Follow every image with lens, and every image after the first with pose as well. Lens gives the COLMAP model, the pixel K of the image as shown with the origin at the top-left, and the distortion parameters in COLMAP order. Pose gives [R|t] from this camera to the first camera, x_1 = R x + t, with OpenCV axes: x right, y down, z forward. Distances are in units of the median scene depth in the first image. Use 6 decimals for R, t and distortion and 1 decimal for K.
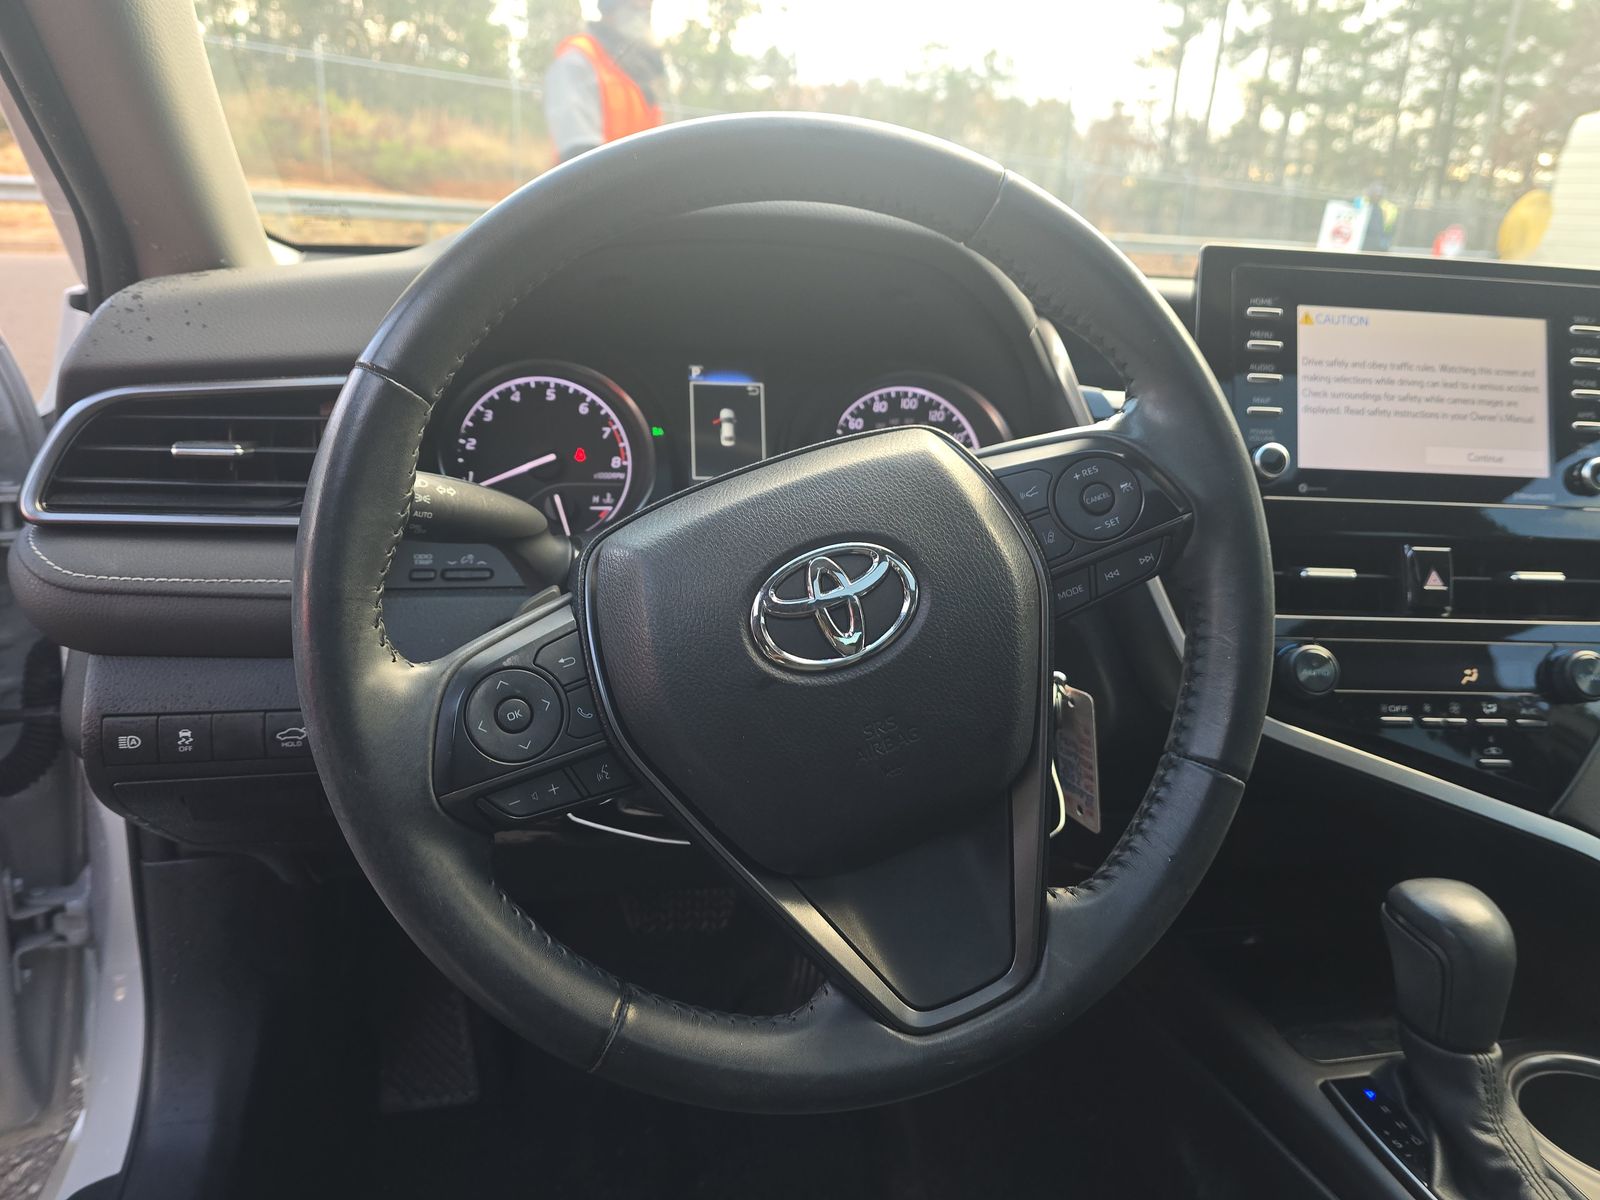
lens RADIAL K [[1077.2, 0, 798.1], [0, 1077.2, 612.0], [0, 0, 1]] dist [0.016306, 0.005451]
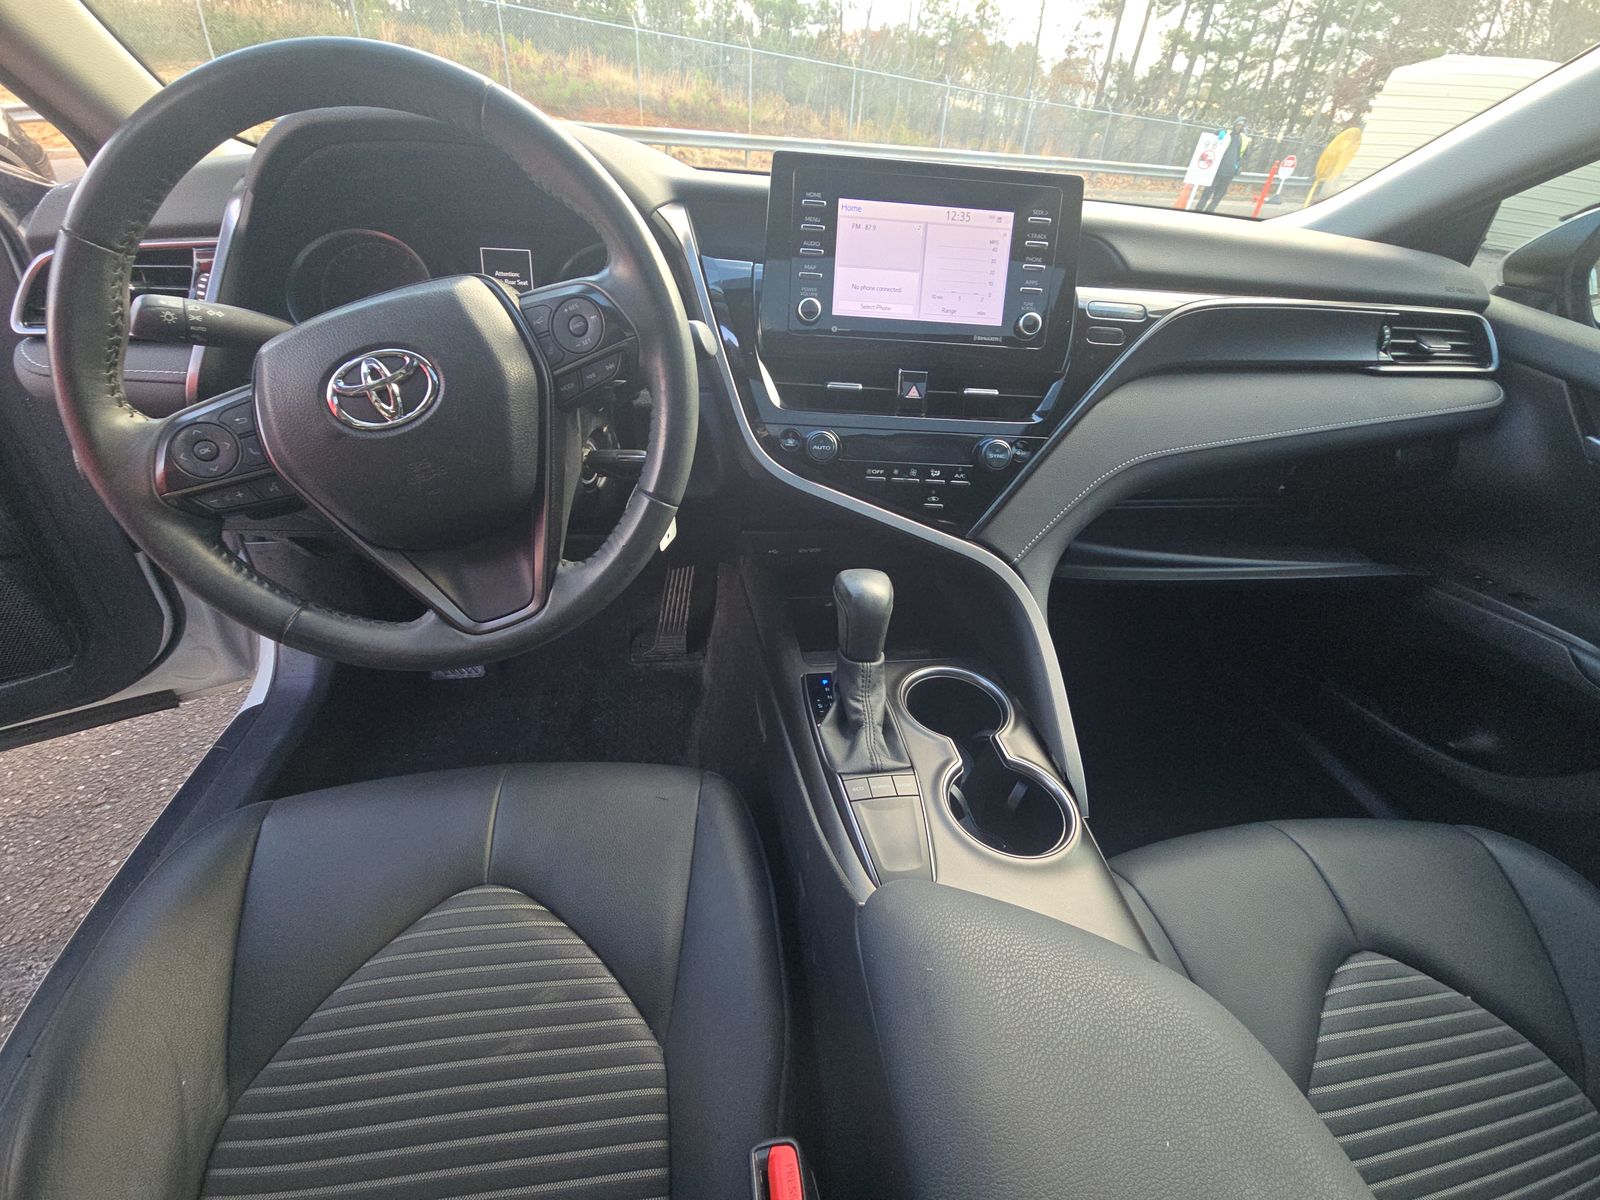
lens RADIAL K [[640.9, 0, 805.8], [0, 640.9, 597.8], [0, 0, 1]] dist [-0.000099, -0.000810]
pose [[0.998754, 0.037217, -0.033242, 0.468818], [-0.026901, 0.962626, 0.269496, 0.012839], [0.042029, -0.268266, 0.962428, -0.004170]]
